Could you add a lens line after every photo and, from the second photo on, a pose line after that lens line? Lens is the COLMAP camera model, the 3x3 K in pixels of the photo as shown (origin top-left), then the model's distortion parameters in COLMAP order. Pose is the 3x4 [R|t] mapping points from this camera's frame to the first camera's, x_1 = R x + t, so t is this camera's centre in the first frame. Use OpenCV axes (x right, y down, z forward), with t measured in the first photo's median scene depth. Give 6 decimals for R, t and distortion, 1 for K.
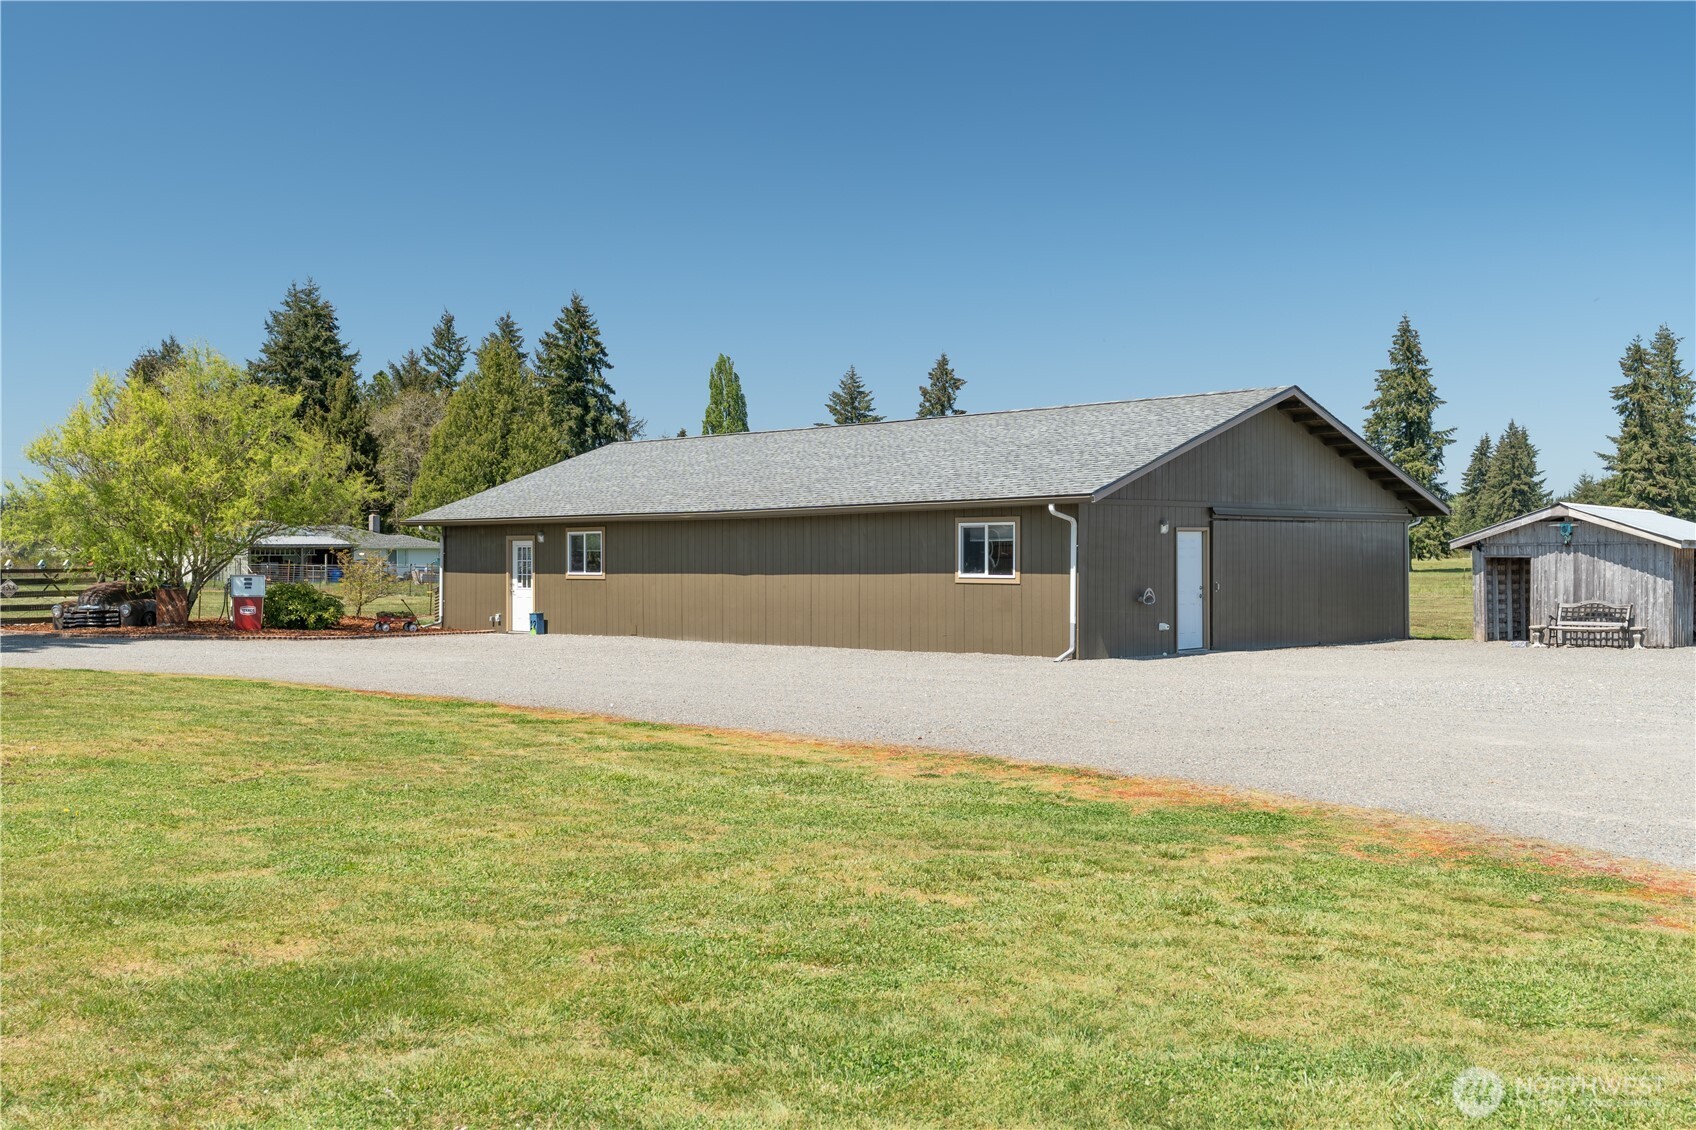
lens RADIAL K [[1645.6, 0, 848.5], [0, 1645.6, 564.9], [0, 0, 1]] dist [0.001480, 0.000000]
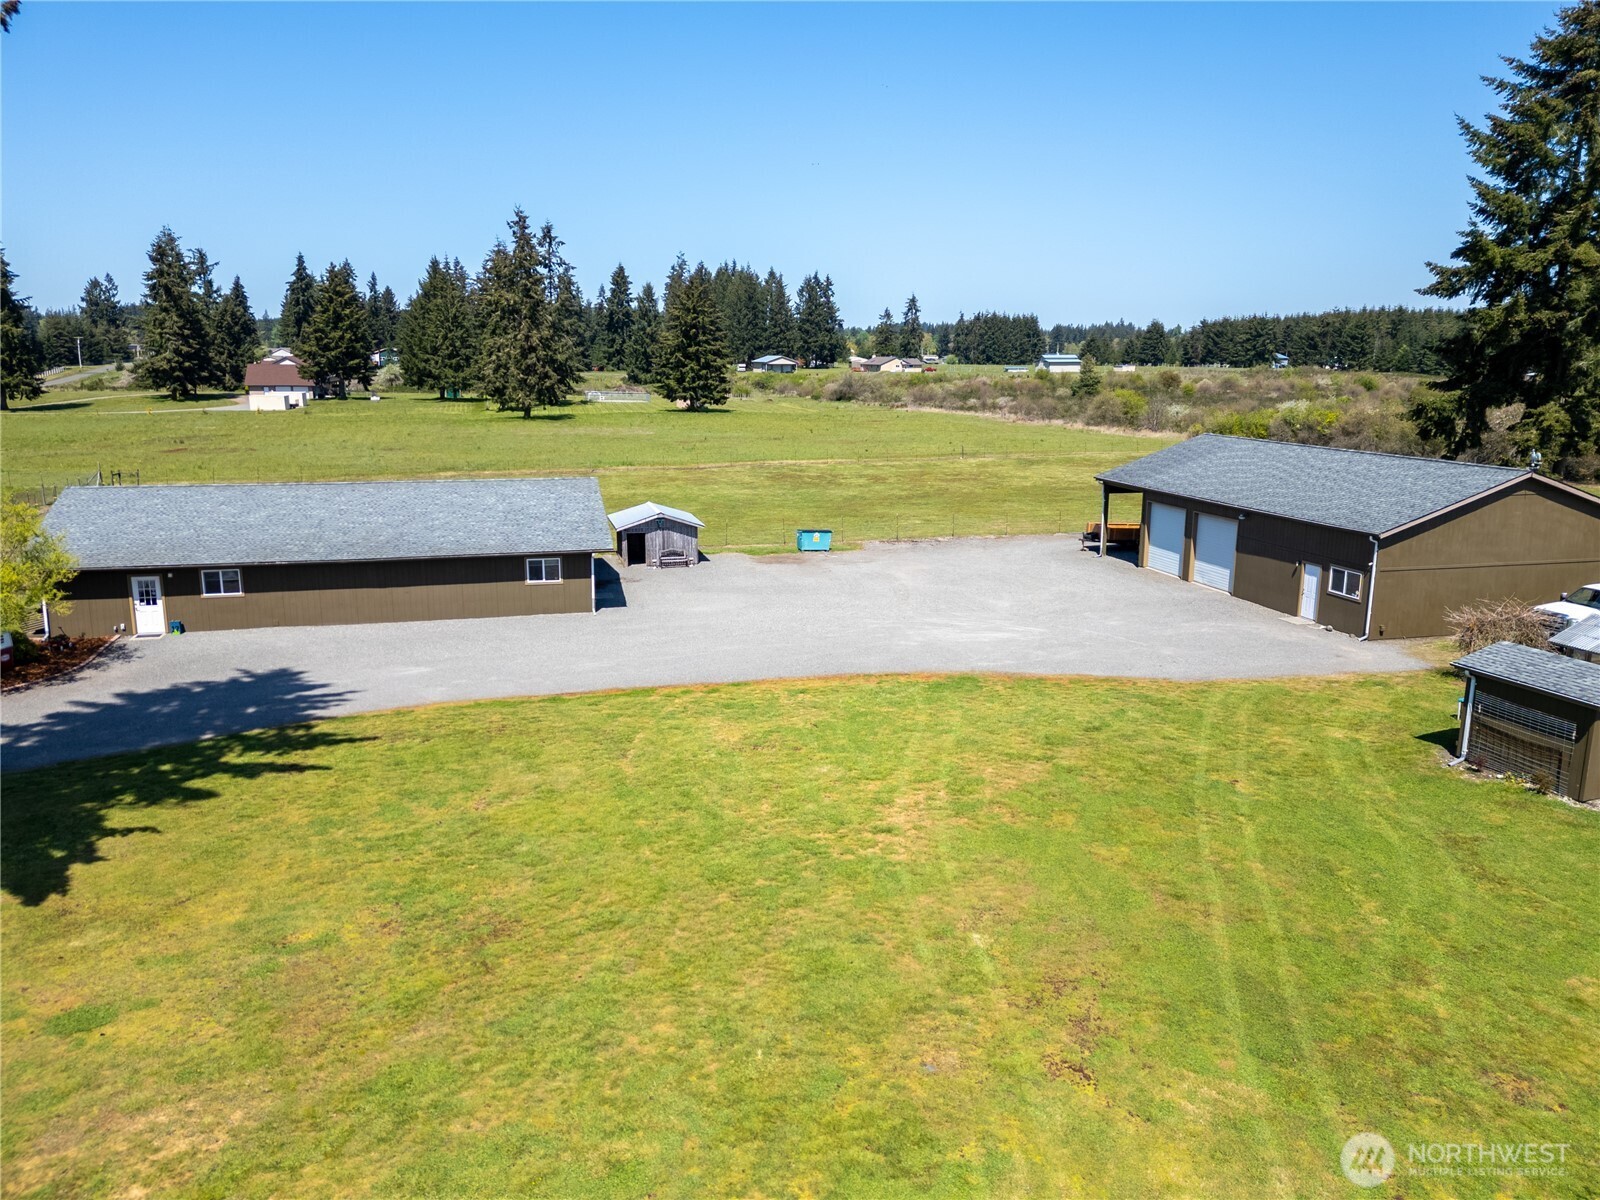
lens RADIAL K [[1171.6, 0, 801.2], [0, 1171.6, 601.2], [0, 0, 1]] dist [0.064915, -0.062096]
pose [[0.519526, -0.170813, 0.837207, -0.831418], [-0.001135, 0.979676, 0.200585, -0.221581], [-0.854454, -0.105160, 0.508773, -0.118399]]
